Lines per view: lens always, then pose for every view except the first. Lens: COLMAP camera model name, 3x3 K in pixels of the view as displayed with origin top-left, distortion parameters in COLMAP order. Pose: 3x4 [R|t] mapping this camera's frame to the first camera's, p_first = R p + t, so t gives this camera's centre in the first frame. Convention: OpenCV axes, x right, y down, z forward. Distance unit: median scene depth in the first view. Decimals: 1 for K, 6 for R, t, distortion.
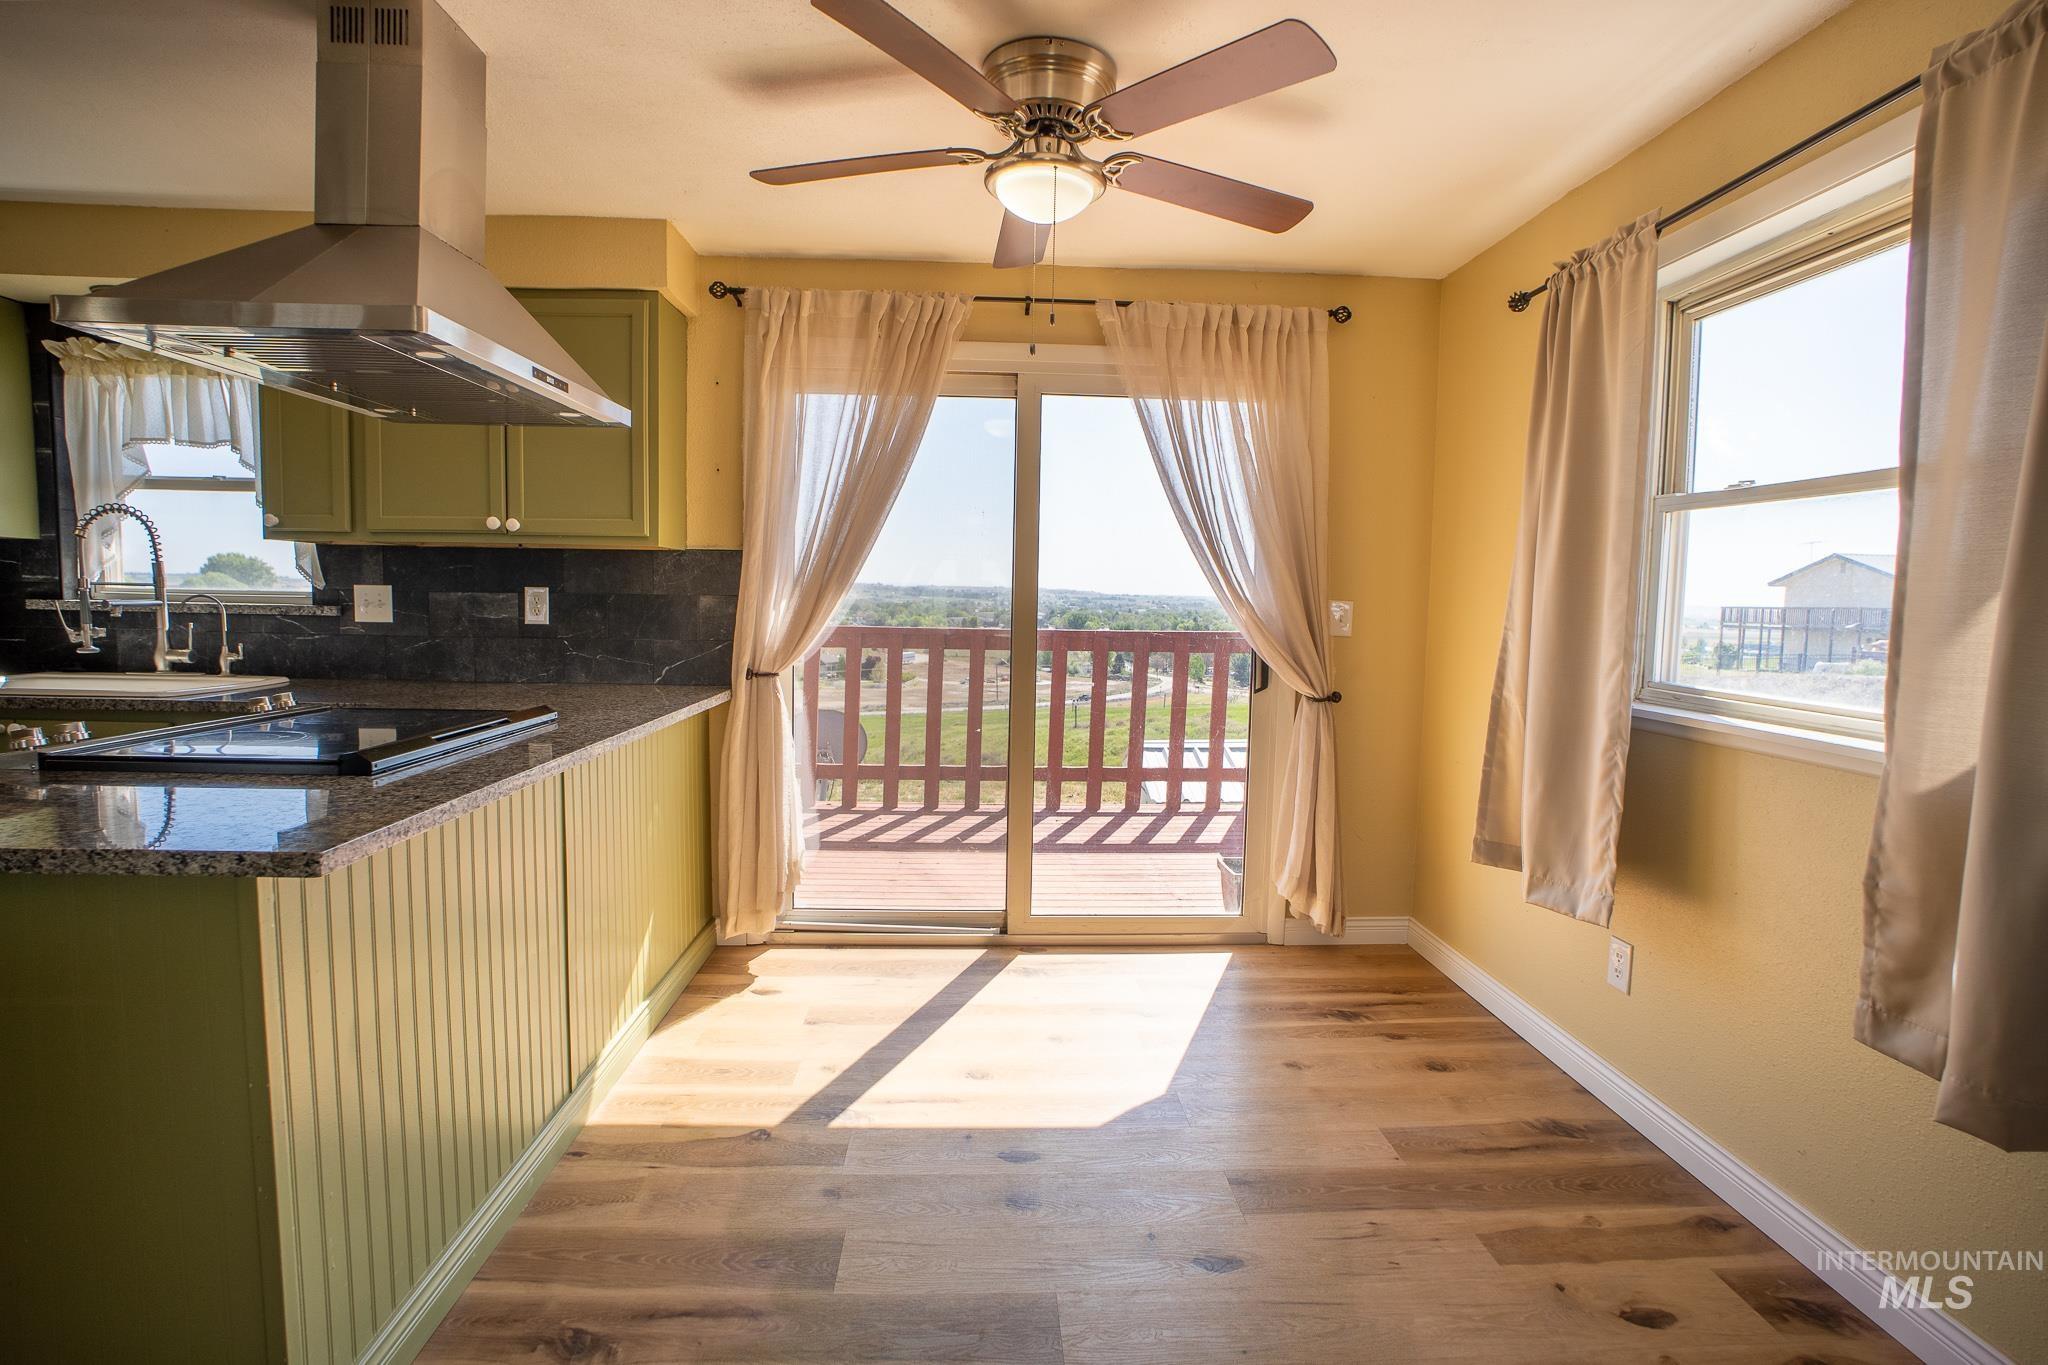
lens RADIAL K [[993.3, 0, 1024.5], [0, 993.3, 687.9], [0, 0, 1]] dist [-0.070793, 0.028202]
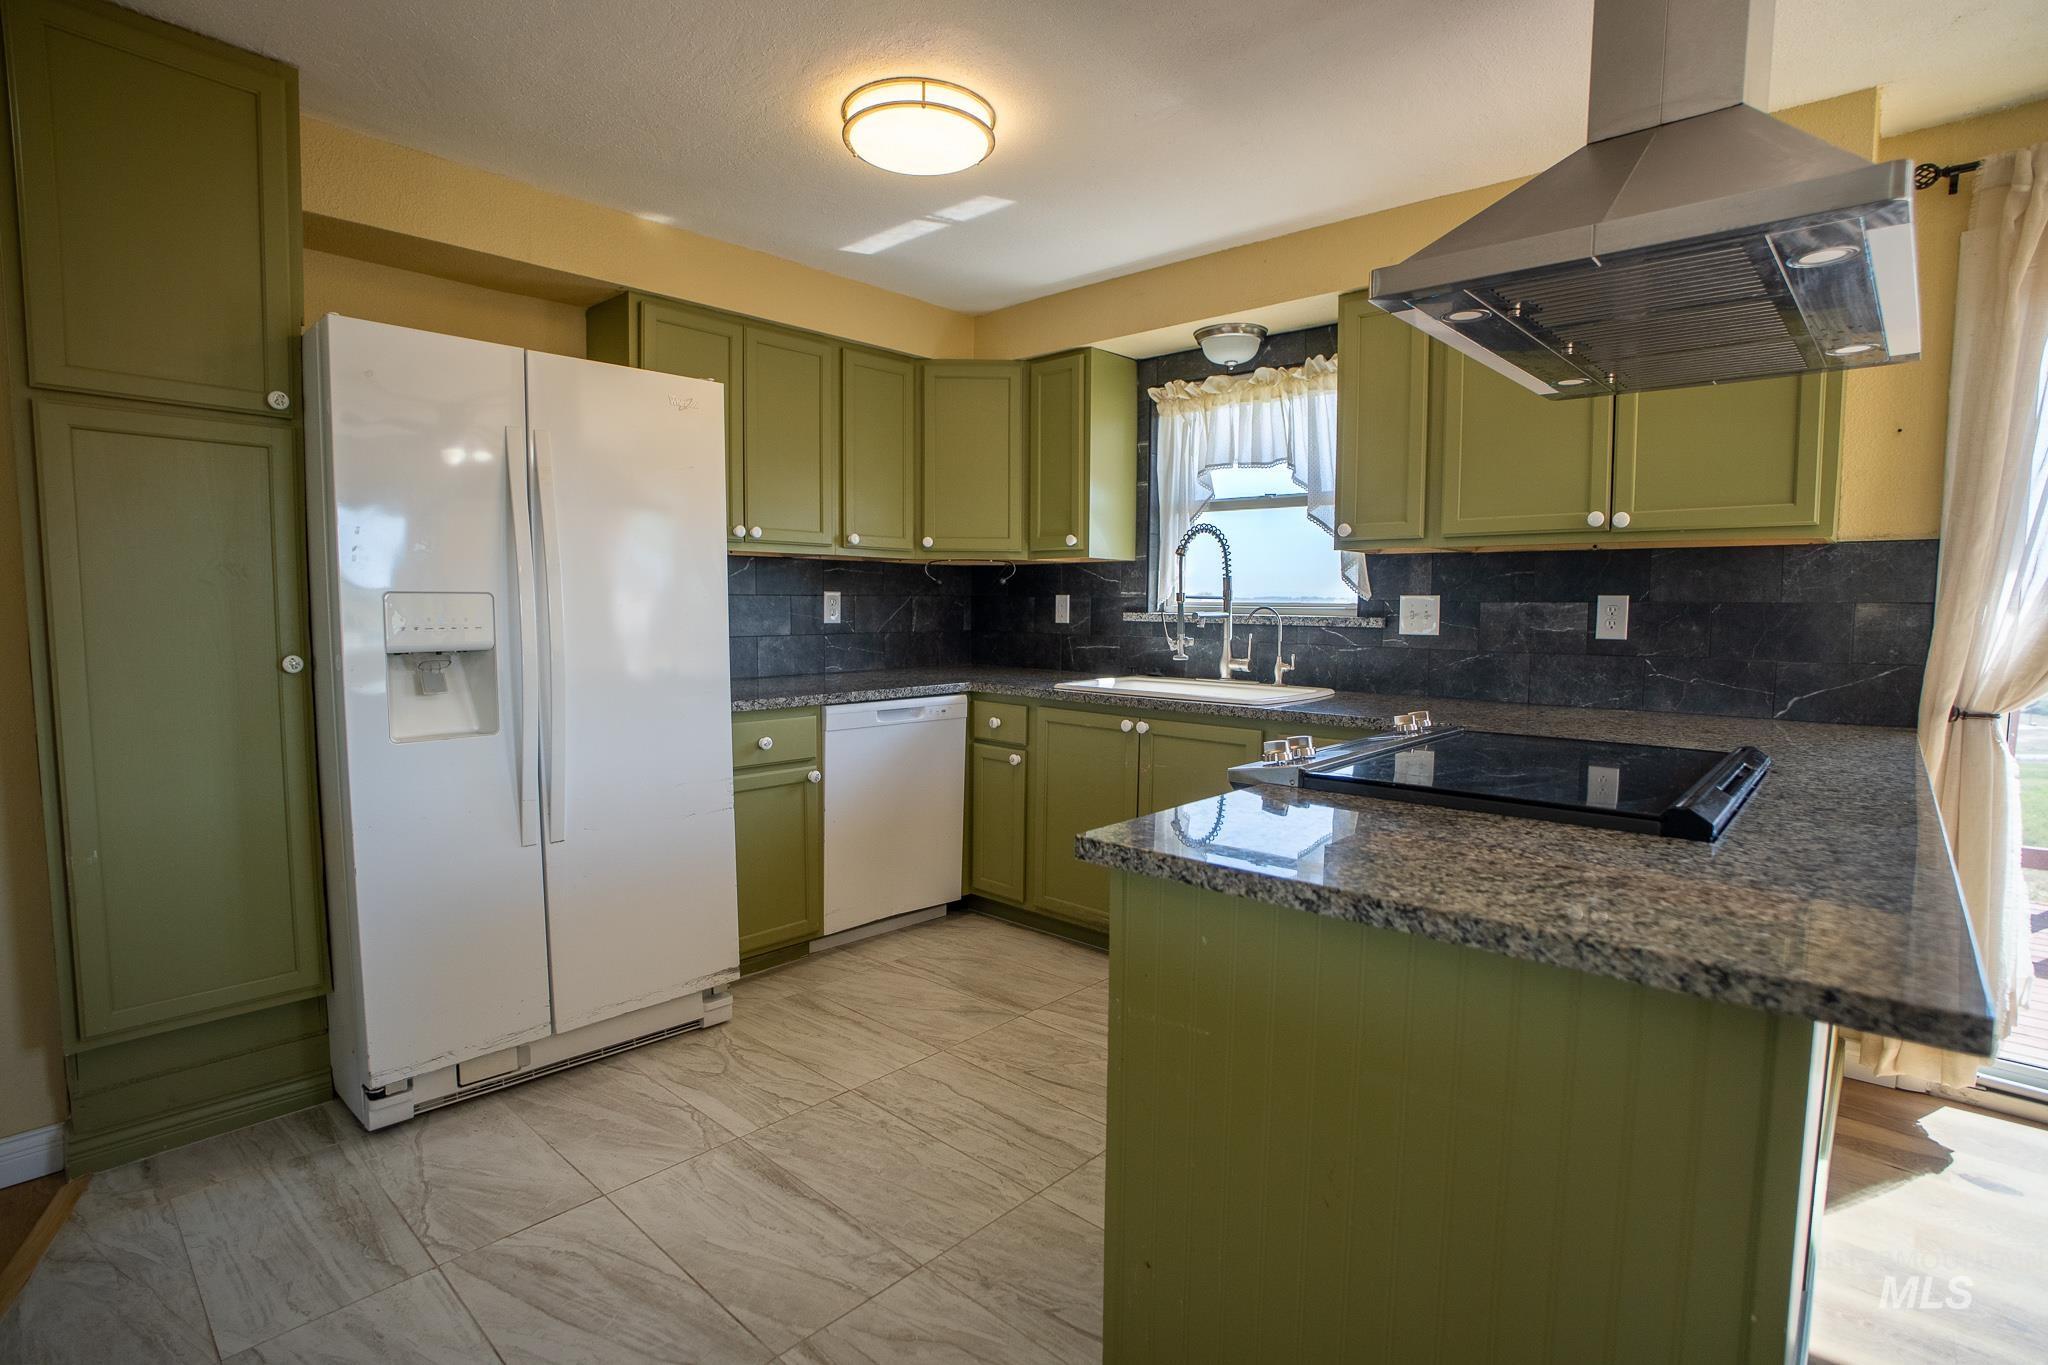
lens RADIAL K [[993.3, 0, 1024.5], [0, 993.3, 687.9], [0, 0, 1]] dist [-0.070793, 0.028202]
pose [[0.707663, 0.041339, -0.705339, -0.272831], [-0.051315, 0.998658, 0.007045, -0.003258], [0.704684, 0.031209, 0.708835, 0.052482]]
